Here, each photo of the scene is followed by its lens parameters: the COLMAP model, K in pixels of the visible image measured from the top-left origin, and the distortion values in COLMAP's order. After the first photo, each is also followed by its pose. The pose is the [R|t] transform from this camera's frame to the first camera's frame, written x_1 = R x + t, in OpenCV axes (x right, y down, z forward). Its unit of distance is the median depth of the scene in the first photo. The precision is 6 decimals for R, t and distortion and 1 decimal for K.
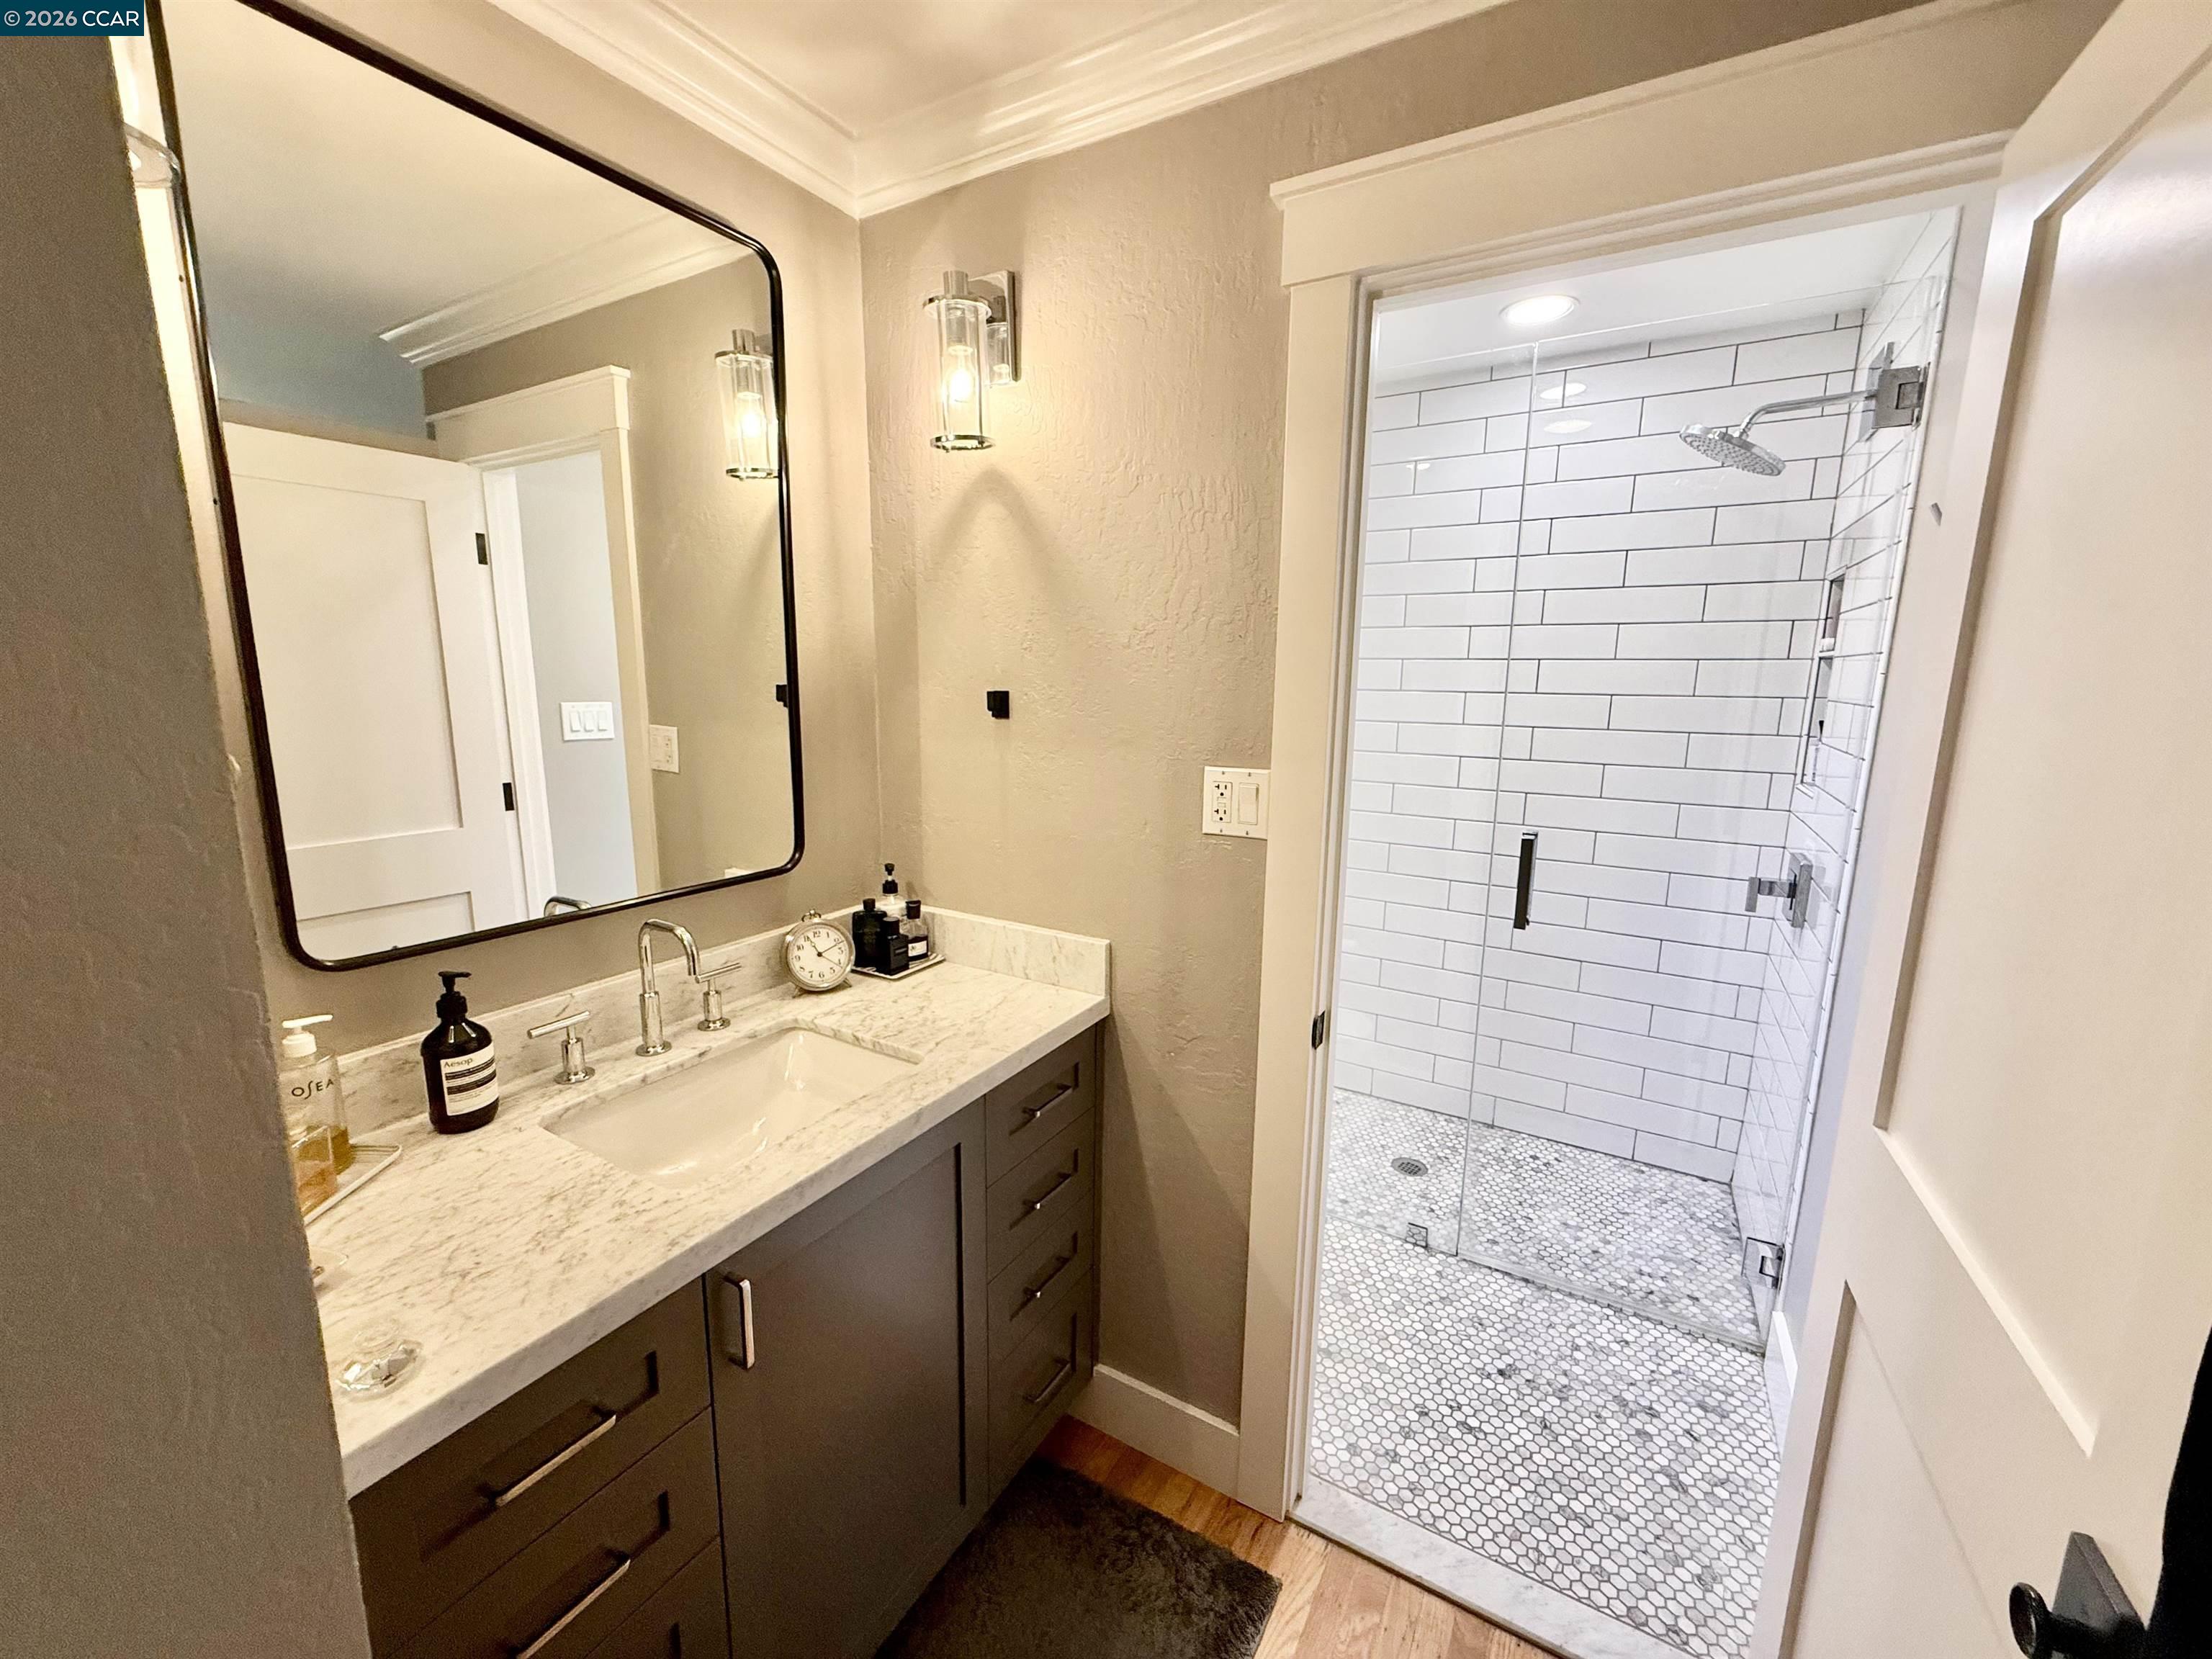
lens RADIAL K [[881.5, 0, 1102.8], [0, 881.5, 831.3], [0, 0, 1]] dist [0.000395, 0.000138]
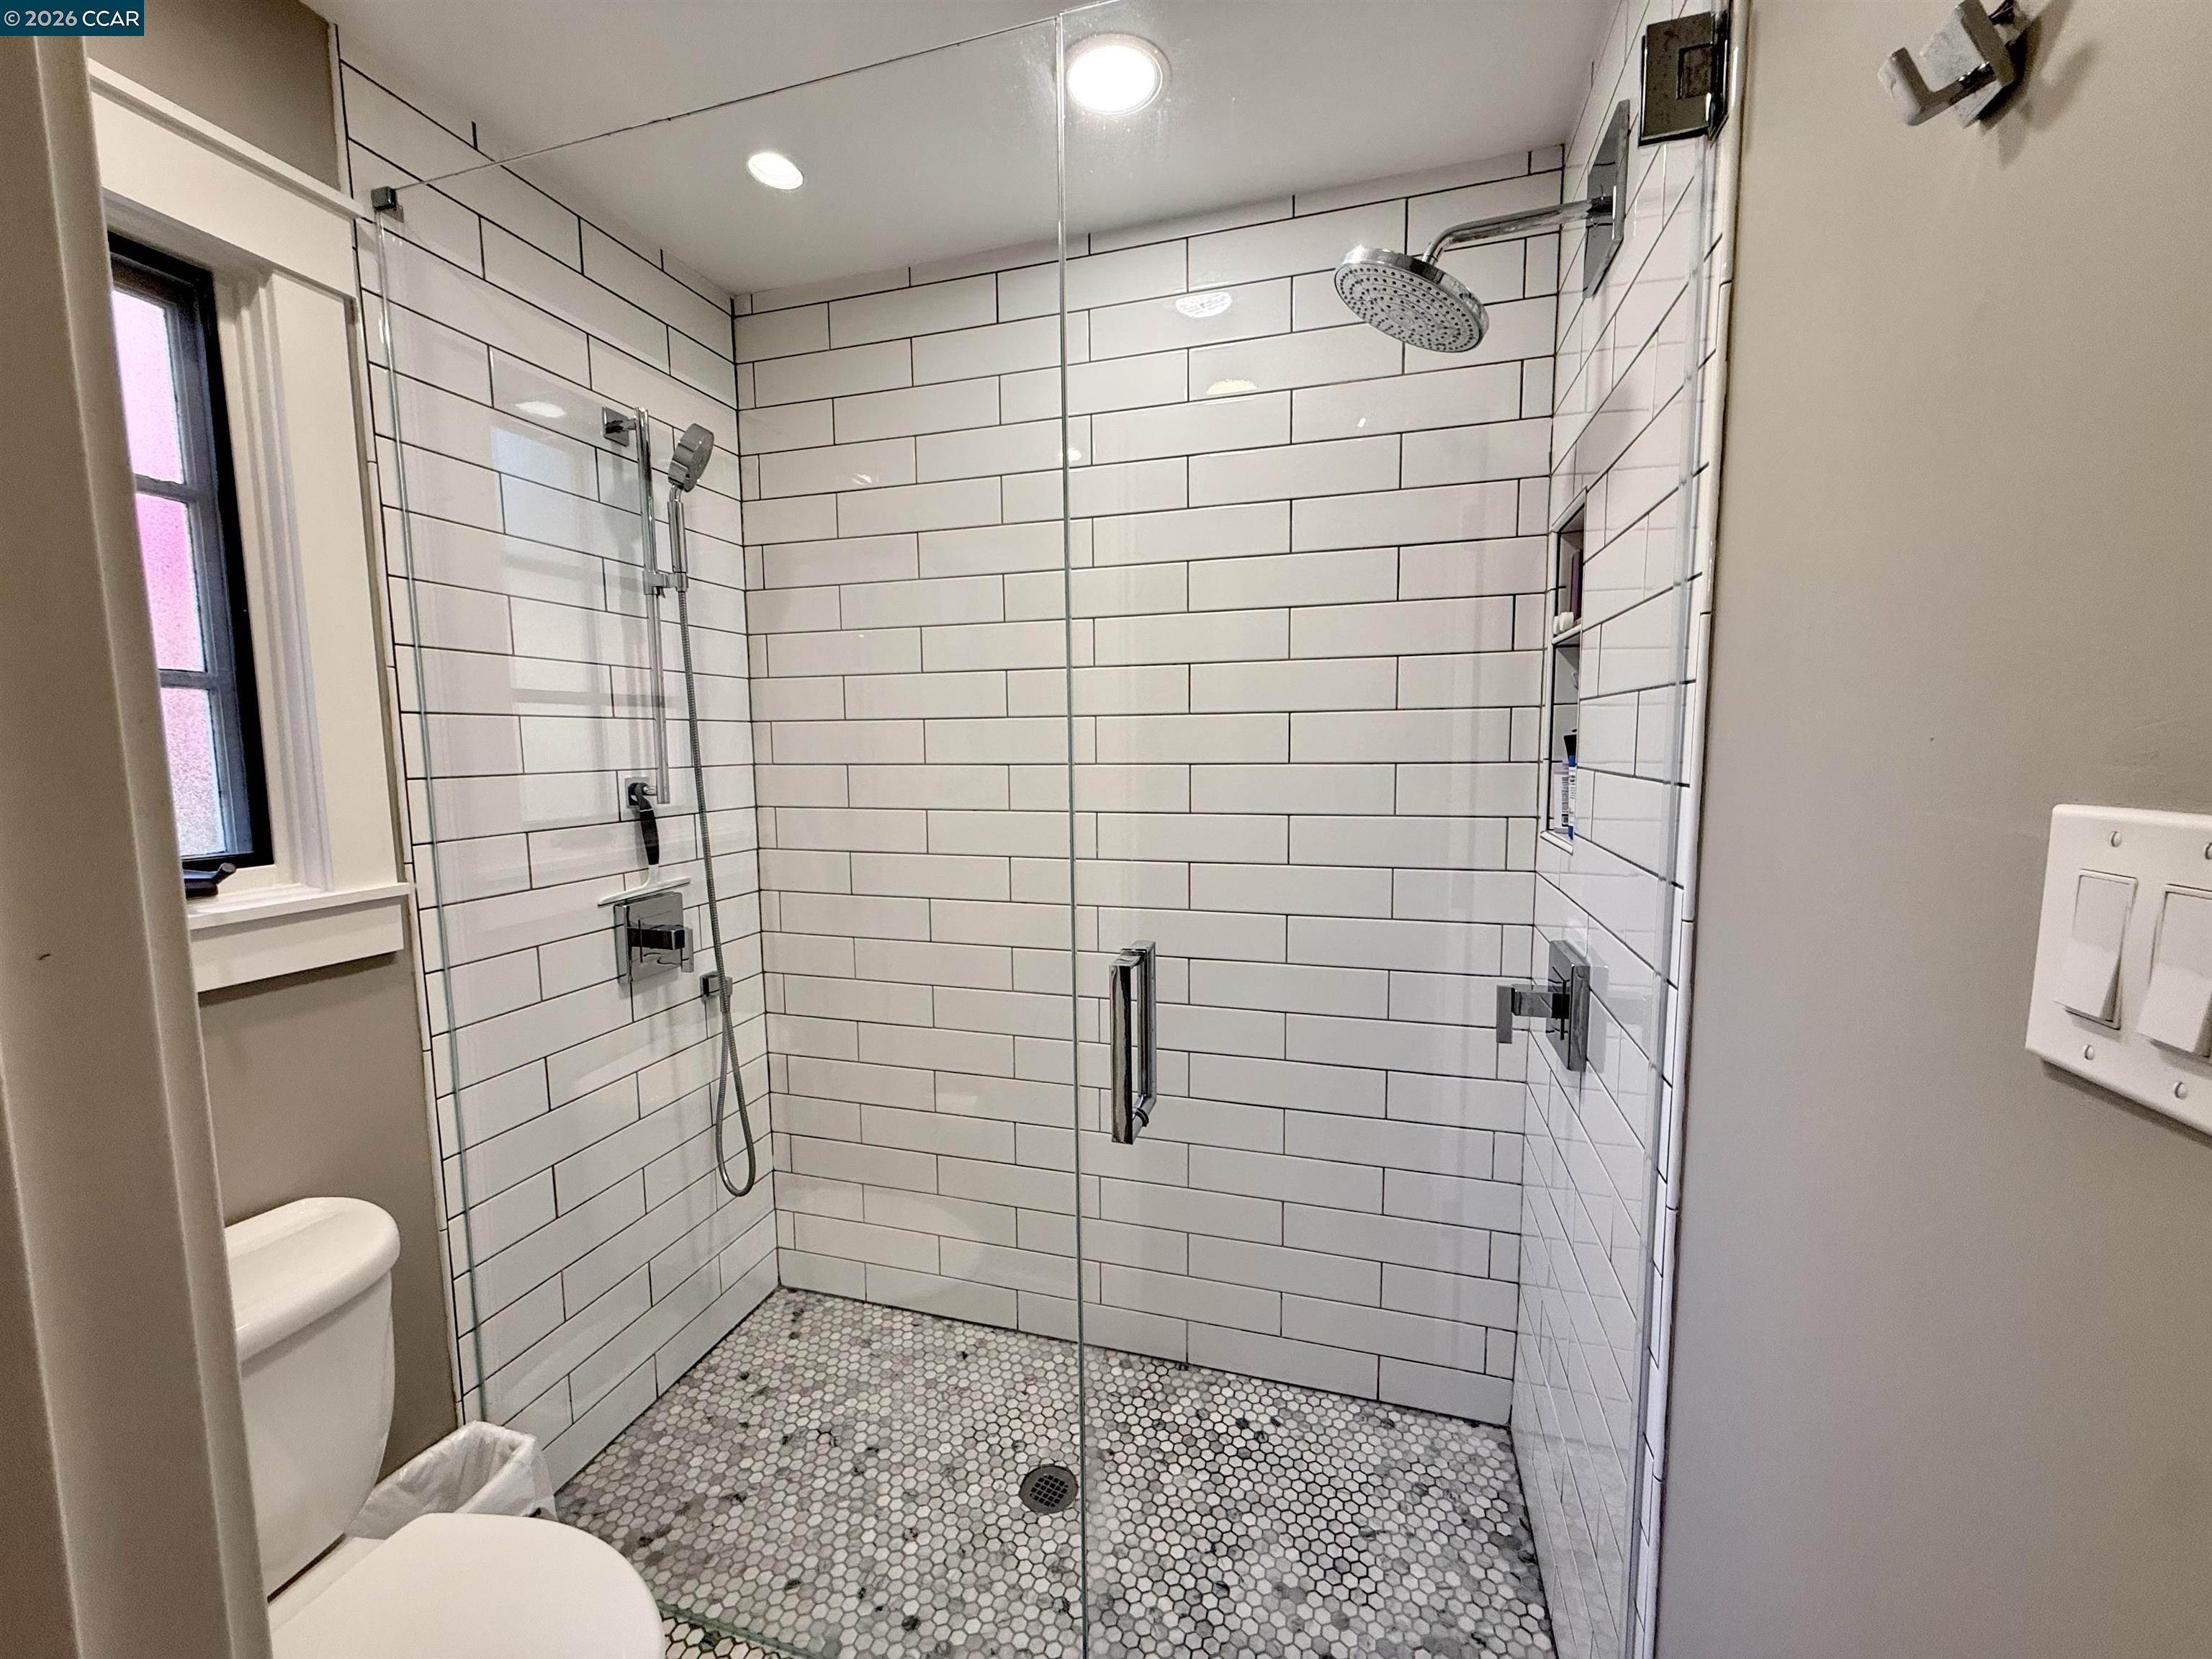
lens RADIAL K [[886.0, 0, 1106.0], [0, 886.0, 829.5], [0, 0, 1]] dist [0.001030, -0.000022]
pose [[0.967870, -0.045285, 0.247340, 0.298968], [0.063928, 0.995644, -0.067869, -0.030594], [-0.243189, 0.081501, 0.966549, 0.428290]]
